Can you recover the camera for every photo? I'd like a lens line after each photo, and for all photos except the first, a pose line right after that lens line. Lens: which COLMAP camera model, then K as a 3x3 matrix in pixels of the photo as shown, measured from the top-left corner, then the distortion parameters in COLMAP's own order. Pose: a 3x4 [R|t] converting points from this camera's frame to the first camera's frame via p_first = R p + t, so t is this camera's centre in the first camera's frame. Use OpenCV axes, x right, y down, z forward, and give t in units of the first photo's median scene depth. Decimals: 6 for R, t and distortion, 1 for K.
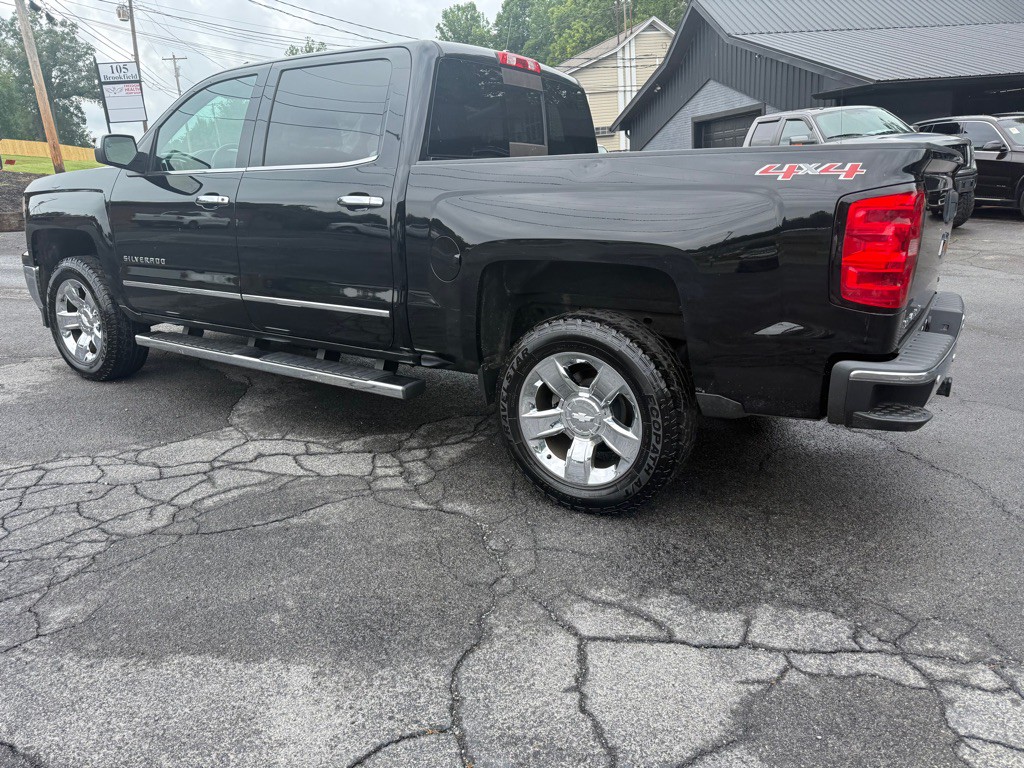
lens RADIAL K [[737.2, 0, 517.0], [0, 737.2, 384.0], [0, 0, 1]] dist [0.016680, -0.025077]
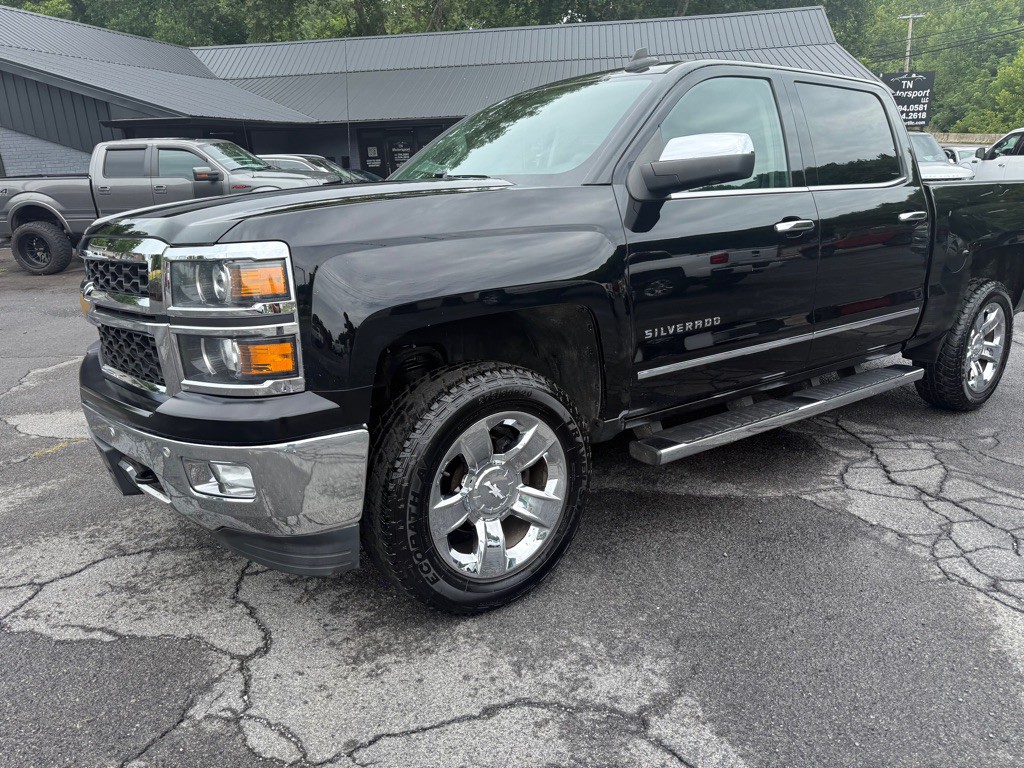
lens RADIAL K [[727.6, 0, 517.8], [0, 727.6, 385.7], [0, 0, 1]] dist [0.016416, -0.021185]
pose [[0.335552, -0.233388, 0.912653, -1.325753], [0.270493, 0.951896, 0.143972, -0.288113], [-0.902351, 0.198556, 0.382541, 1.033954]]
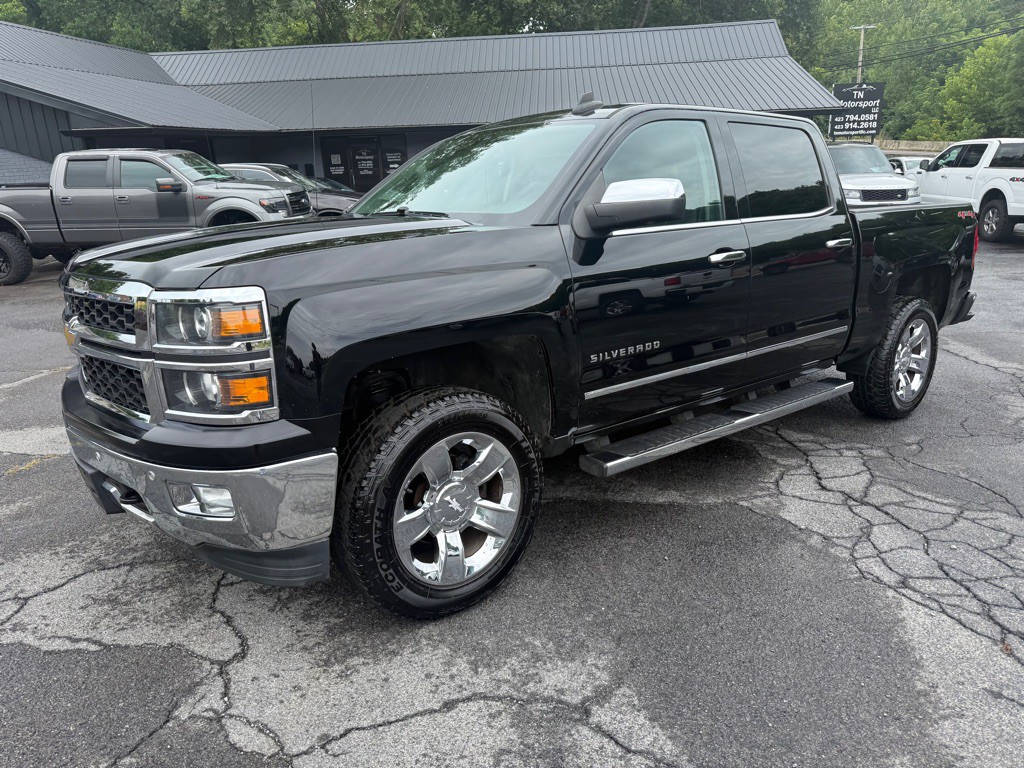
lens RADIAL K [[727.3, 0, 513.2], [0, 727.3, 381.9], [0, 0, 1]] dist [0.016655, -0.020822]
pose [[0.296251, -0.228057, 0.927483, -1.376085], [0.272487, 0.950898, 0.146778, -0.313293], [-0.915416, 0.209244, 0.343847, 0.997222]]
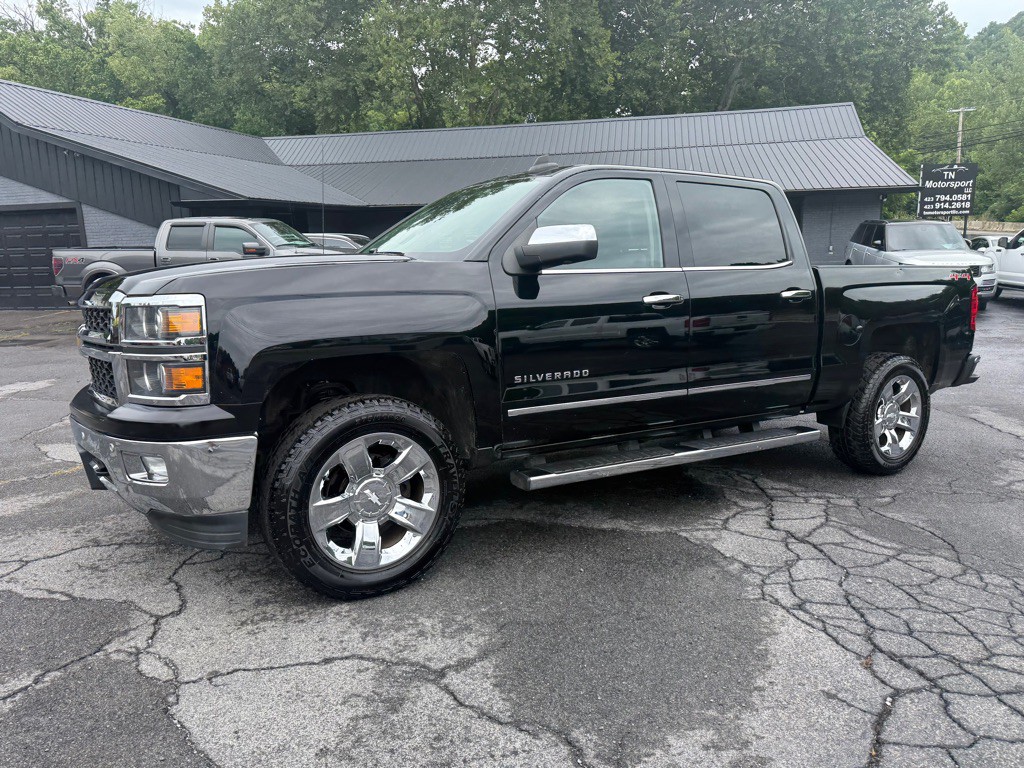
lens RADIAL K [[727.8, 0, 505.7], [0, 727.8, 374.6], [0, 0, 1]] dist [0.018216, -0.025196]
pose [[0.420732, -0.111218, 0.900342, -1.411041], [0.240219, 0.970688, 0.007652, -0.215348], [-0.874802, 0.213060, 0.435117, 0.812409]]
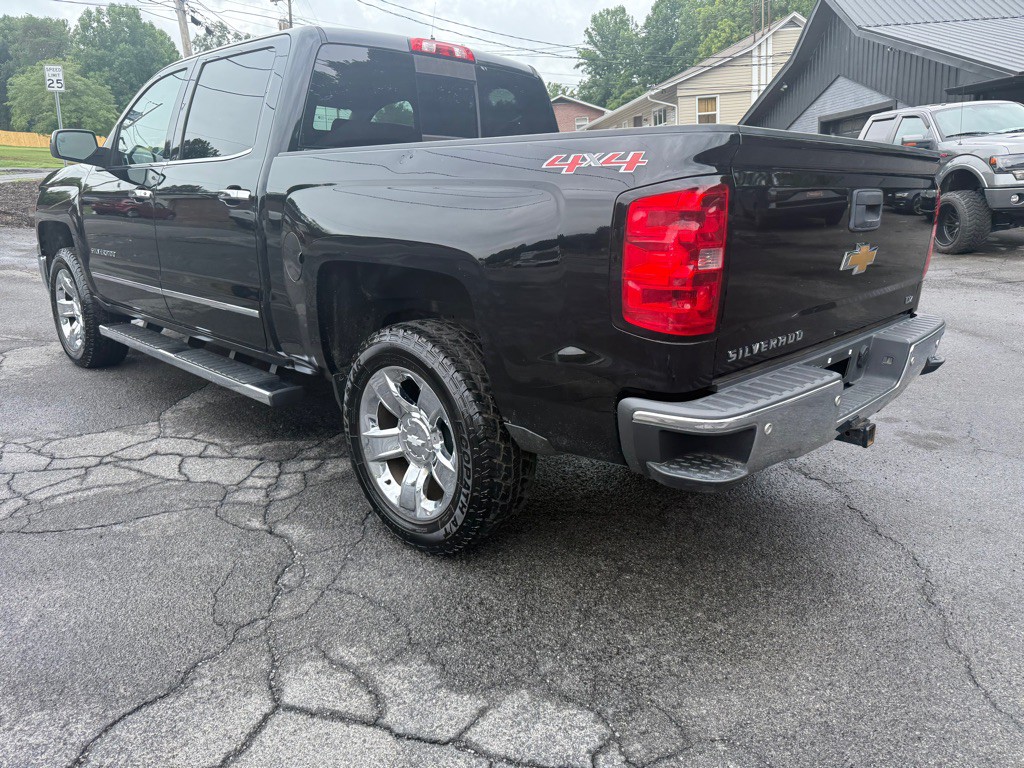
lens RADIAL K [[743.6, 0, 513.4], [0, 743.6, 364.3], [0, 0, 1]] dist [0.004973, -0.009013]
pose [[0.980888, 0.053424, -0.187093, 0.290395], [-0.058962, 0.997968, -0.024160, -0.025176], [0.185422, 0.034730, 0.982045, 0.114514]]
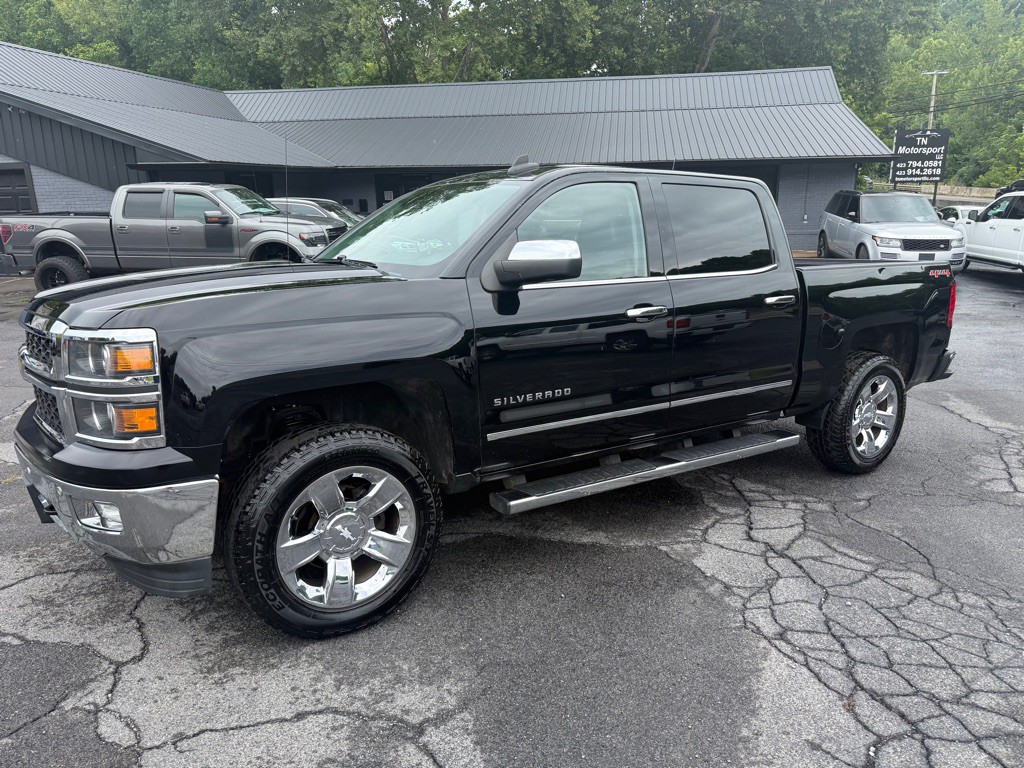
lens RADIAL K [[727.6, 0, 517.8], [0, 727.6, 385.7], [0, 0, 1]] dist [0.016416, -0.021185]
pose [[0.373760, -0.175667, 0.910738, -1.367979], [0.238632, 0.967060, 0.088598, -0.286077], [-0.896303, 0.184217, 0.403368, 0.818980]]
